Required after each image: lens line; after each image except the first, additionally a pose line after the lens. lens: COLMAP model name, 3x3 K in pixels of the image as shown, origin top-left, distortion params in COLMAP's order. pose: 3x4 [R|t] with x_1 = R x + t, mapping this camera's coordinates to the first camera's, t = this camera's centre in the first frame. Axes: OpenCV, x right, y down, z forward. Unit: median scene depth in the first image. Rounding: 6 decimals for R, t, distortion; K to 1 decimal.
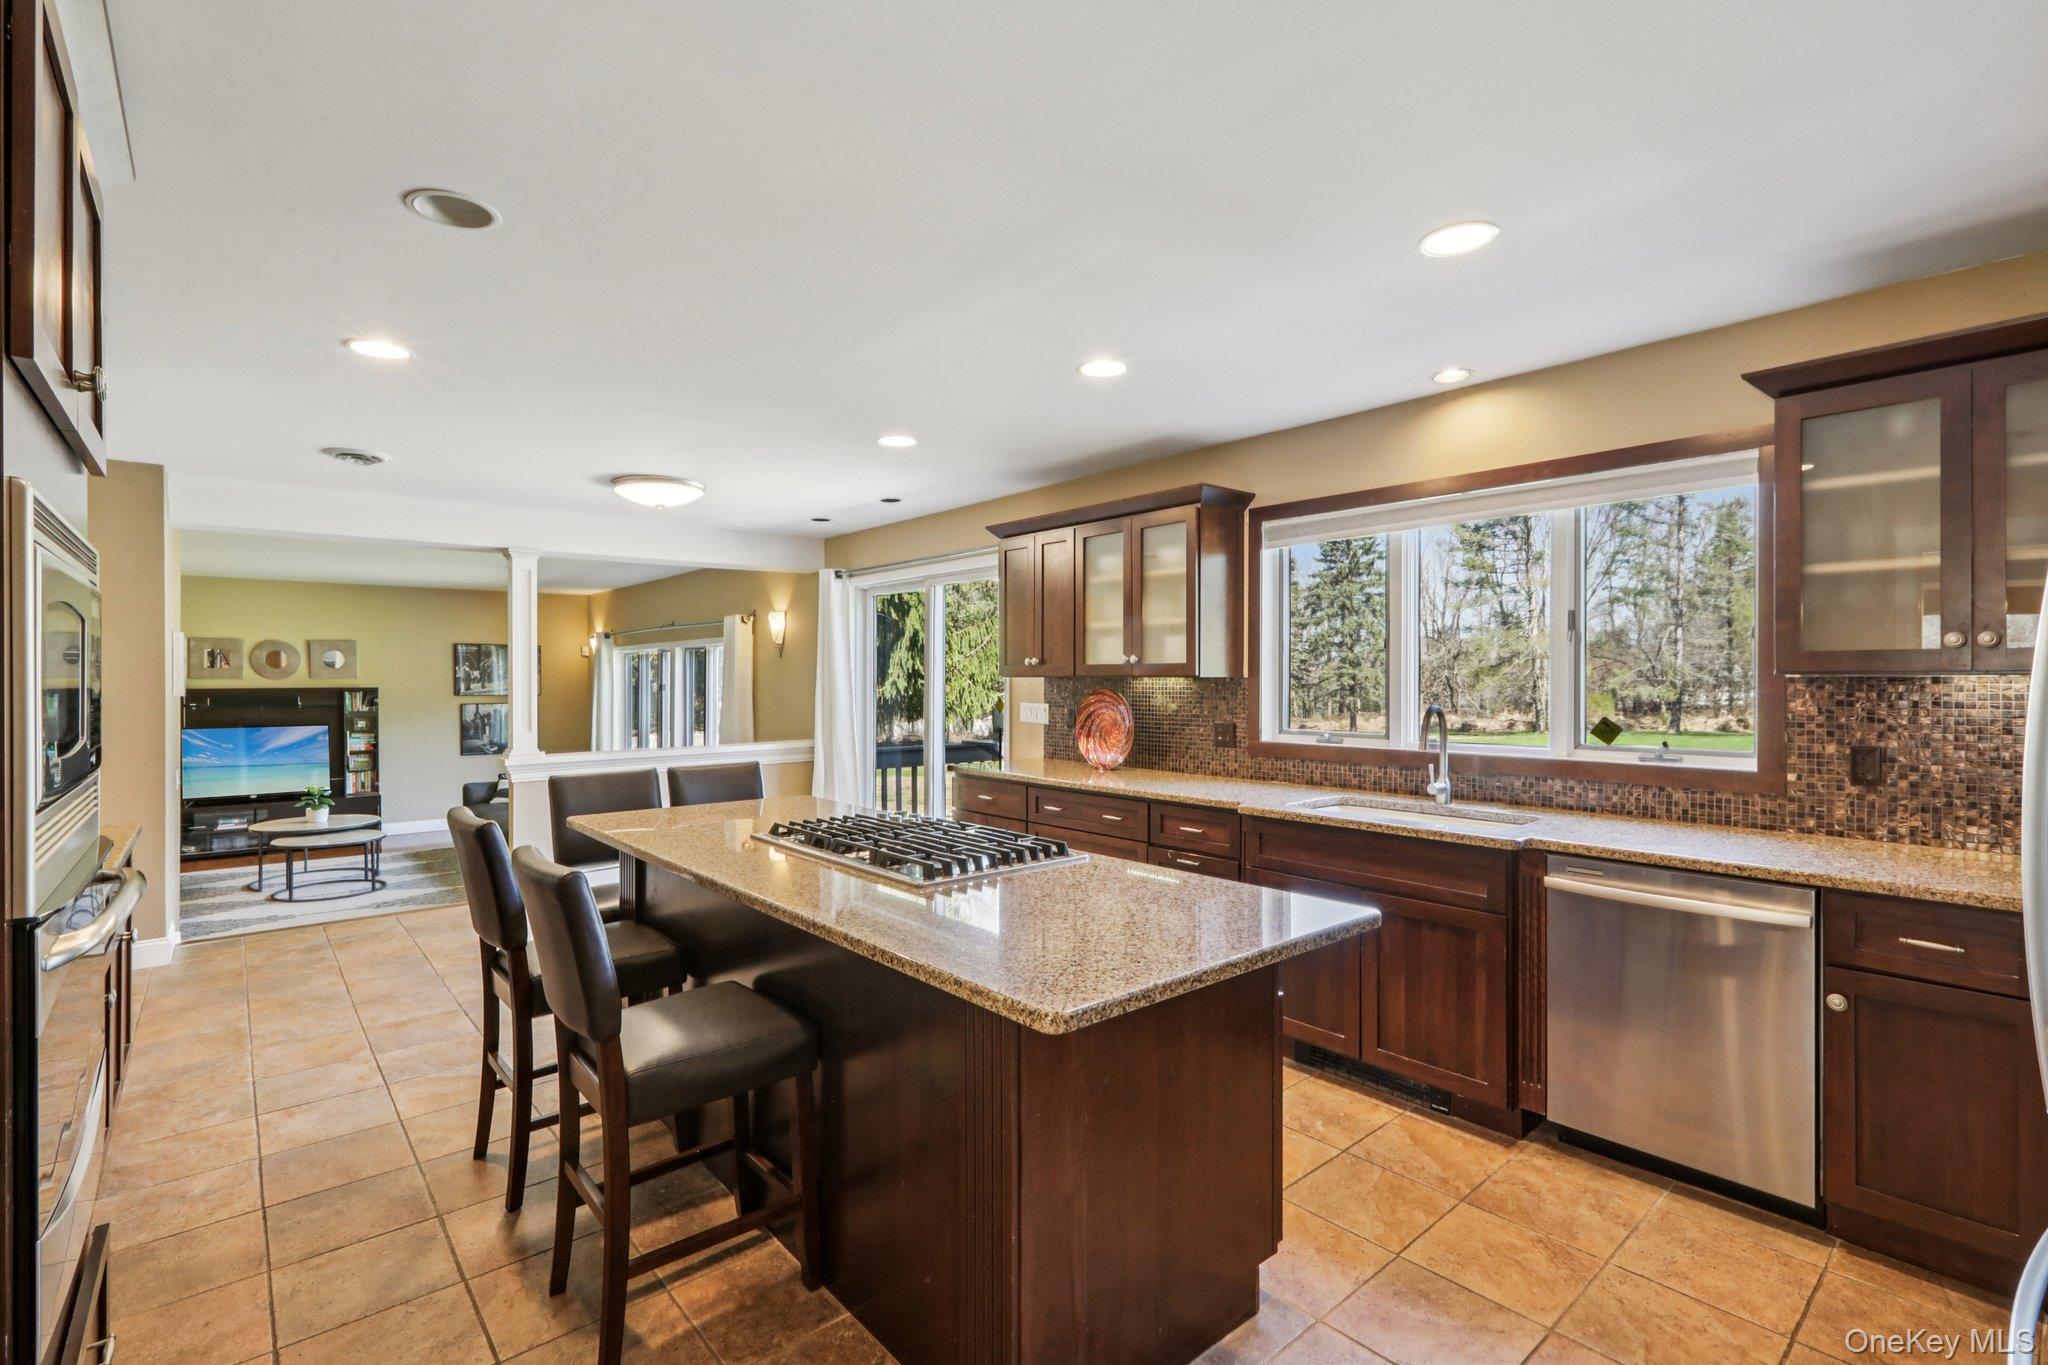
lens RADIAL K [[906.6, 0, 1024.0], [0, 906.6, 682.5], [0, 0, 1]] dist [-0.001631, -0.000088]
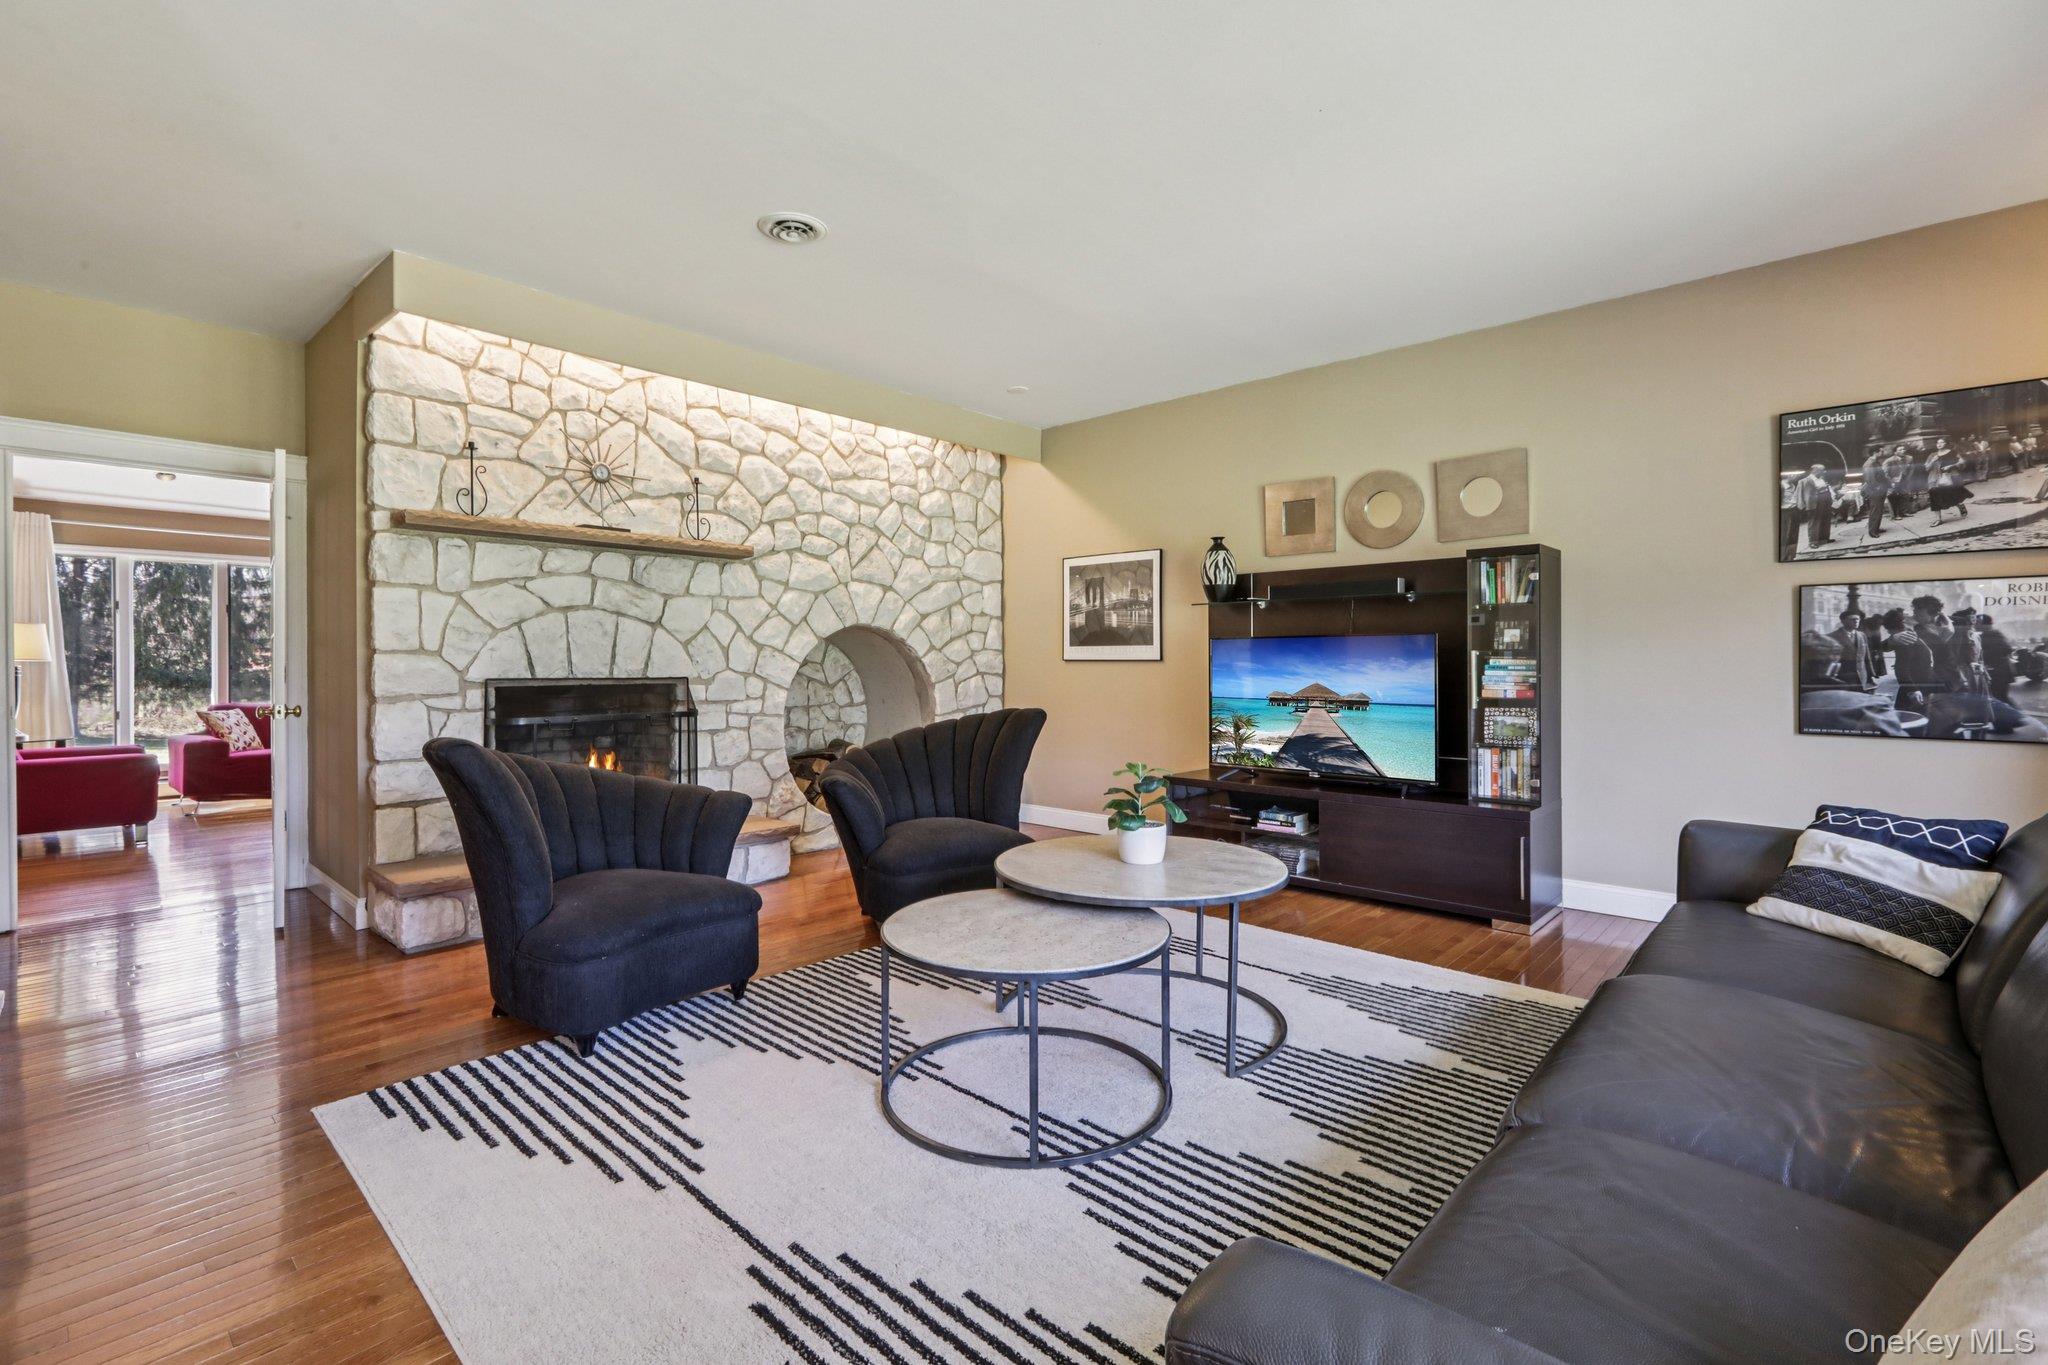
lens RADIAL K [[912.3, 0, 1023.5], [0, 912.3, 662.6], [0, 0, 1]] dist [-0.001799, 0.001360]
pose [[0.102853, 0.005053, -0.994684, -0.331819], [-0.002052, 0.999986, 0.004868, 0.056854], [0.994694, 0.001540, 0.102862, 0.729275]]
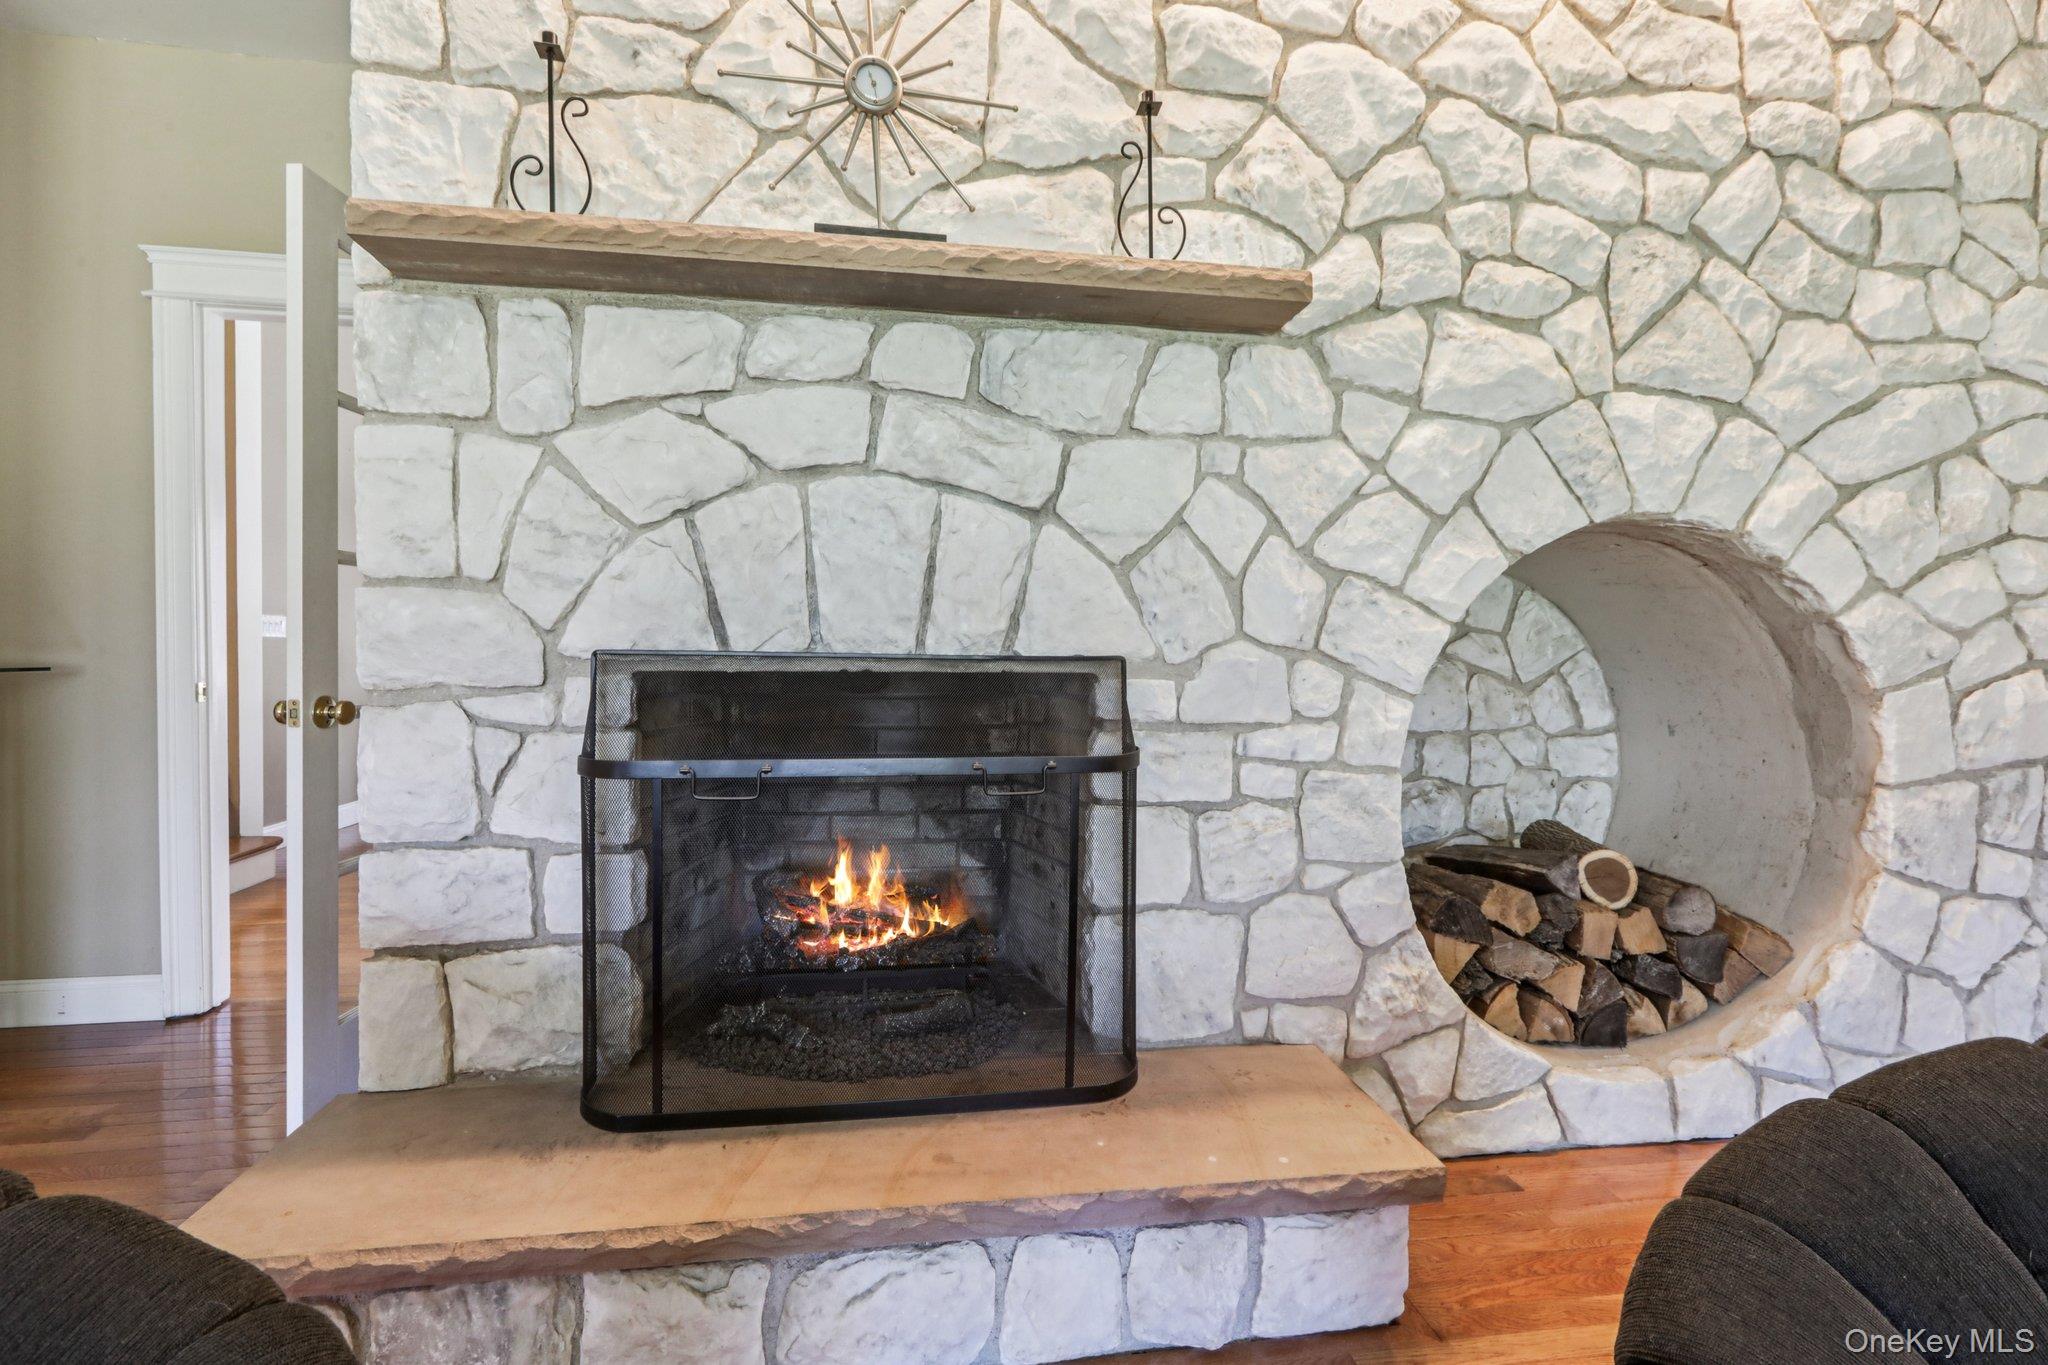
lens RADIAL K [[912.3, 0, 1023.5], [0, 912.3, 662.6], [0, 0, 1]] dist [-0.001799, 0.001360]
pose [[-0.539886, 0.013098, -0.841636, -0.685443], [-0.008272, 0.999748, 0.020865, 0.065139], [0.841698, 0.018227, -0.539641, 0.679093]]
